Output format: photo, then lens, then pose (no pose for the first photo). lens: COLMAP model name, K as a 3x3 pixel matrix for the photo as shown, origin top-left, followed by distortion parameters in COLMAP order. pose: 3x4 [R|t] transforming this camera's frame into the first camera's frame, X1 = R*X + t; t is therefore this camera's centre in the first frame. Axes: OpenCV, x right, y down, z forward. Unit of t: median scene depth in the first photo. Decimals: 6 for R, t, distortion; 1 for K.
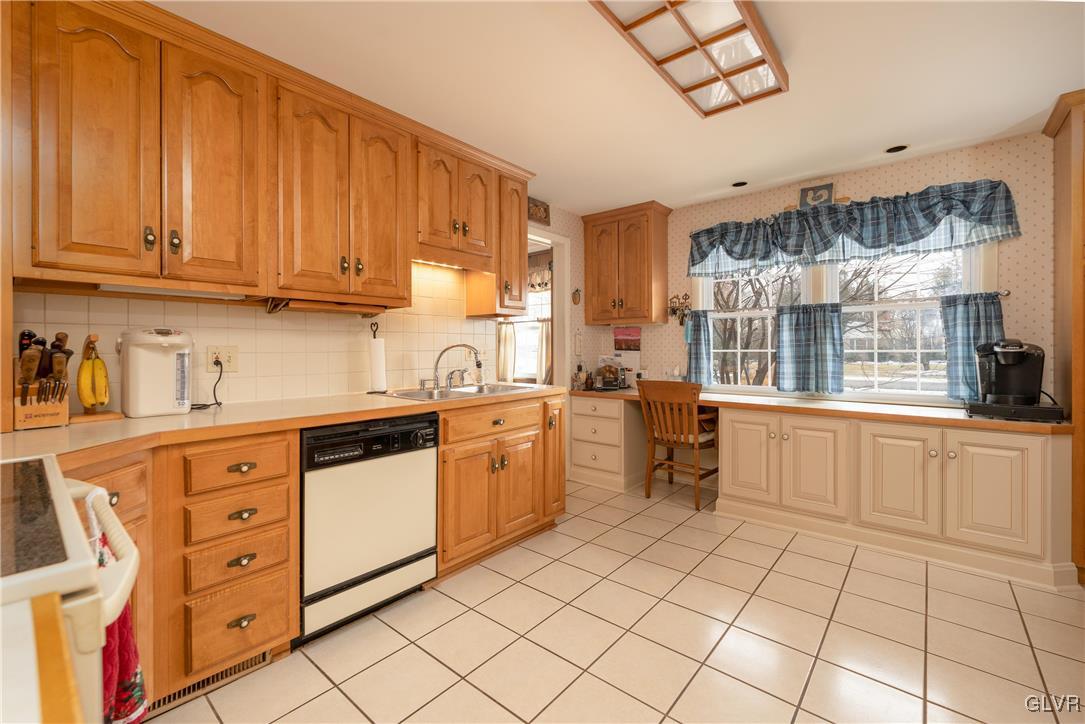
lens RADIAL K [[457.9, 0, 543.6], [0, 457.9, 346.8], [0, 0, 1]] dist [-0.001612, 0.000127]
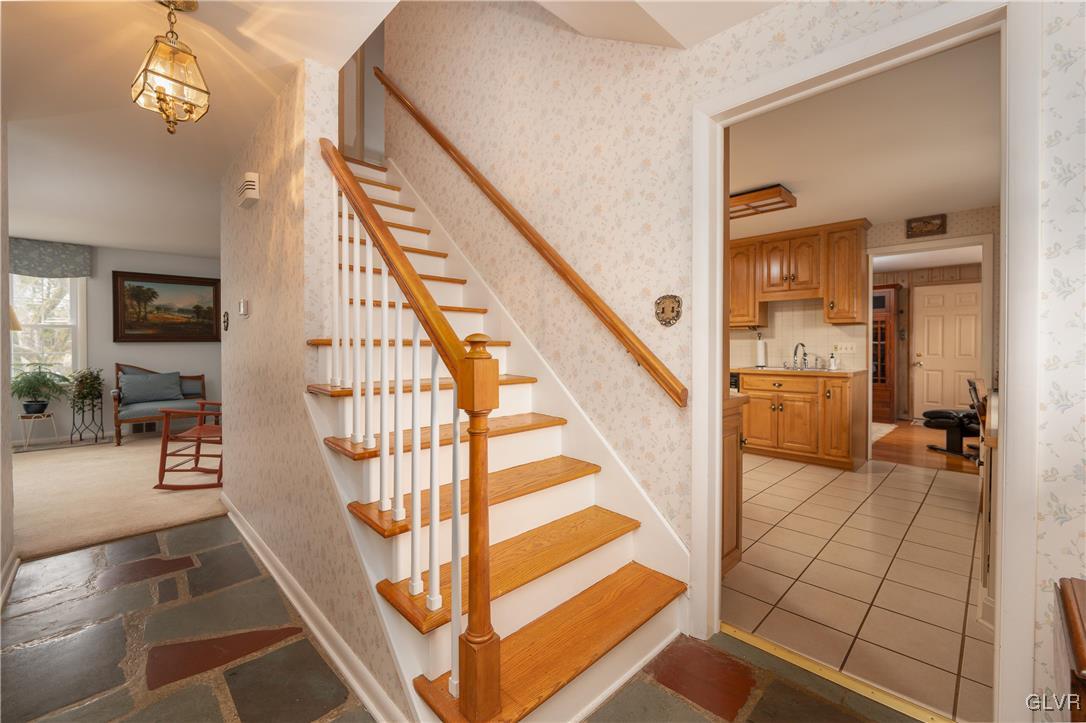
lens RADIAL K [[458.3, 0, 544.1], [0, 458.3, 346.3], [0, 0, 1]] dist [-0.001612, 0.000127]
pose [[-0.077486, 0.003224, -0.996988, 2.084721], [0.003551, 0.999989, 0.002957, -0.001179], [0.996987, -0.003311, -0.077496, 0.221605]]
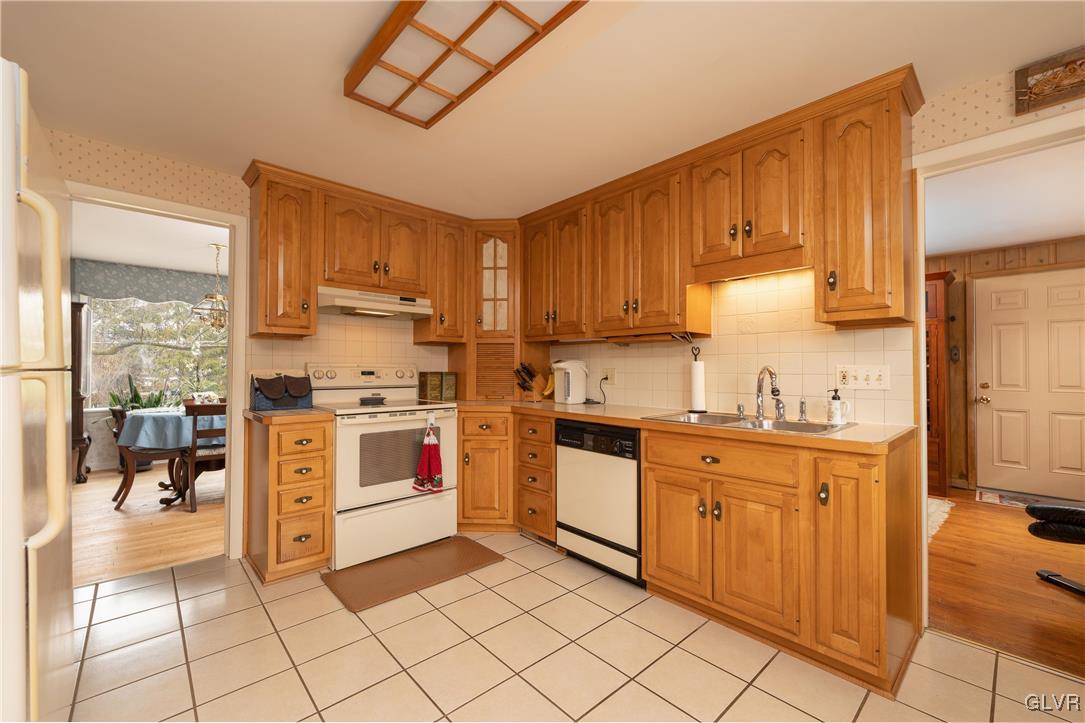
lens RADIAL K [[437.8, 0, 546.8], [0, 437.8, 360.1], [0, 0, 1]] dist [-0.000337, -0.000235]
pose [[-0.120423, -0.018099, -0.992558, 0.833002], [0.000663, 0.999832, -0.018312, -0.003102], [0.992722, -0.002863, -0.120391, 0.907007]]
